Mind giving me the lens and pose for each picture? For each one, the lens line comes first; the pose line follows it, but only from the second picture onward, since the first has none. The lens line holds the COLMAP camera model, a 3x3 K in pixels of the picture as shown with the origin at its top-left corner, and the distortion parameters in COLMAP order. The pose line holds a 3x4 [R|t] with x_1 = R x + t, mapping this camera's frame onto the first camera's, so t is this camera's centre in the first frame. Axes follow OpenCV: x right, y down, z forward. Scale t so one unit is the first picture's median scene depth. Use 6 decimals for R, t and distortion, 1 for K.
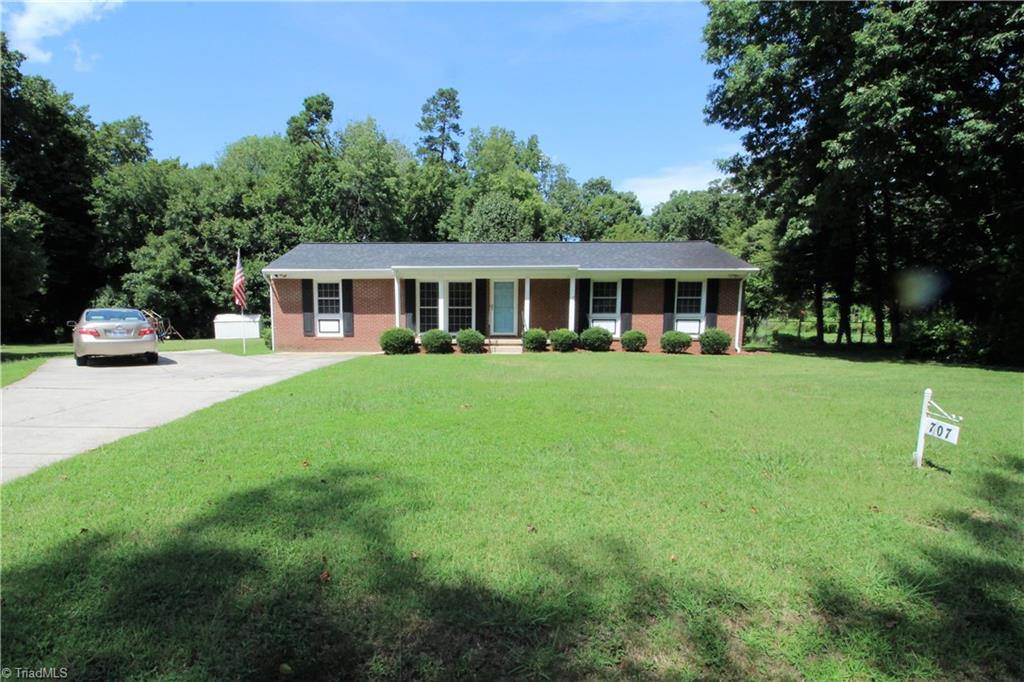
lens RADIAL K [[543.6, 0, 460.8], [0, 543.6, 378.7], [0, 0, 1]] dist [0.004038, 0.000227]
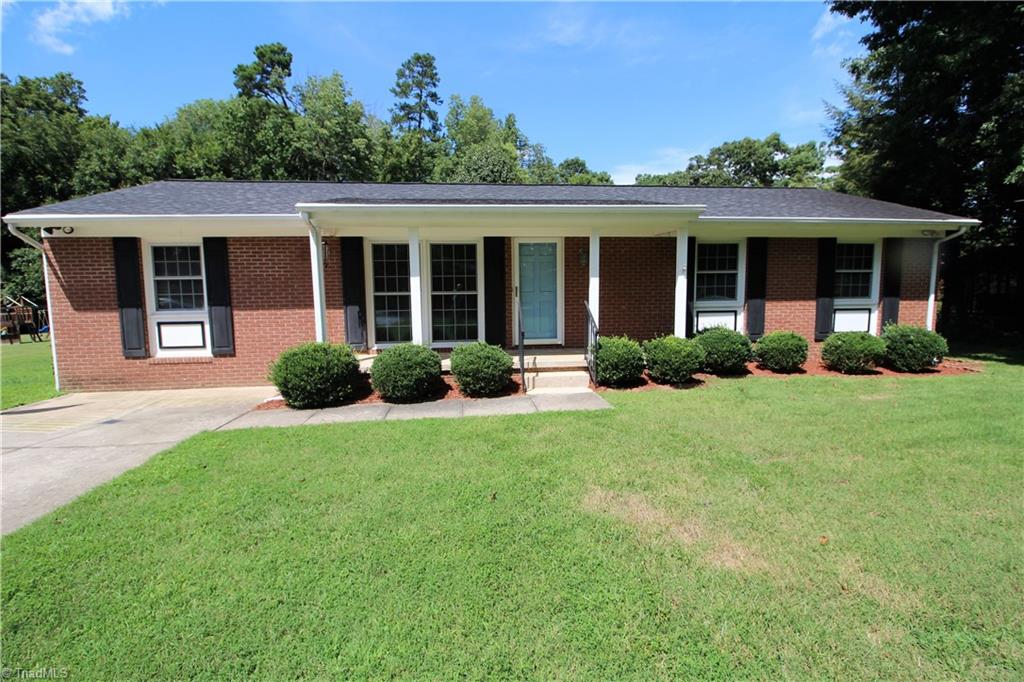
lens RADIAL K [[478.4, 0, 513.1], [0, 478.4, 331.9], [0, 0, 1]] dist [-0.005183, -0.008747]
pose [[0.988957, -0.025750, 0.145947, -0.005579], [0.029796, 0.999228, -0.025607, -0.033619], [-0.145174, 0.029672, 0.988961, 0.225939]]
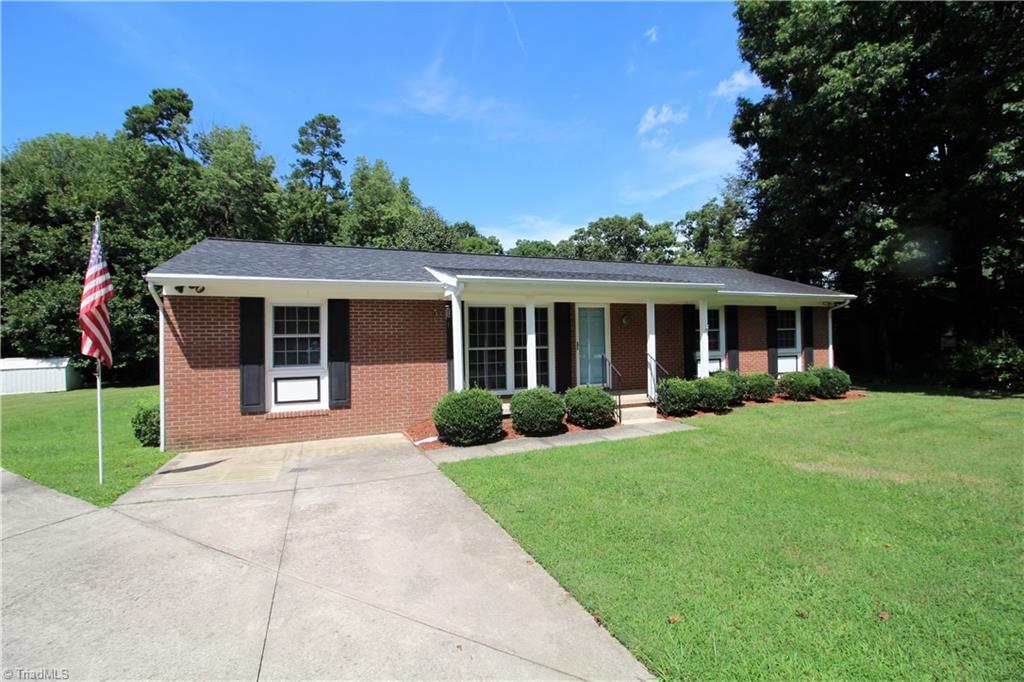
lens RADIAL K [[478.4, 0, 516.9], [0, 478.4, 332.5], [0, 0, 1]] dist [-0.005183, -0.008747]
pose [[0.908377, -0.010121, 0.418029, -0.101131], [0.069578, 0.989429, -0.127237, -0.033118], [-0.412322, 0.144665, 0.899479, 0.212573]]
